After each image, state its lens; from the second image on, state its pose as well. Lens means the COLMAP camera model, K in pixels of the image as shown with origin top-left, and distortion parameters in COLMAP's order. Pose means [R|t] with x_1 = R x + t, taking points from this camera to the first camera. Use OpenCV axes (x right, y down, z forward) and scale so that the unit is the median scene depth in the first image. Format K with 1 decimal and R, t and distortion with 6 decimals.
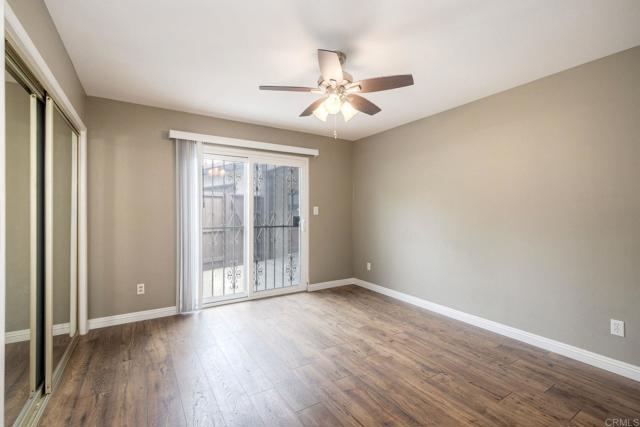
lens RADIAL K [[283.5, 0, 319.1], [0, 283.5, 214.1], [0, 0, 1]] dist [0.000278, -0.000144]
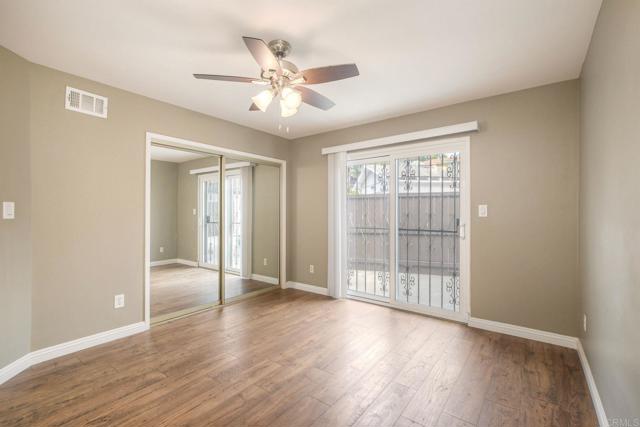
lens RADIAL K [[283.5, 0, 316.3], [0, 283.5, 212.3], [0, 0, 1]] dist [0.000278, -0.000144]
pose [[0.342989, -0.006584, -0.939316, 0.642040], [-0.007794, 0.999921, -0.009855, 0.001996], [0.939307, 0.010702, 0.342911, 0.525214]]
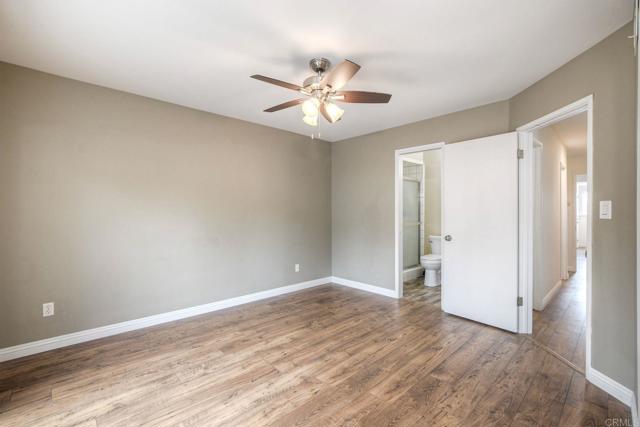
lens RADIAL K [[283.5, 0, 321.8], [0, 283.5, 214.6], [0, 0, 1]] dist [0.000278, -0.000144]
pose [[-0.197809, -0.009016, 0.980199, -0.633068], [0.004968, 0.999936, 0.010200, -0.003690], [-0.980228, 0.006887, -0.197751, 0.791326]]
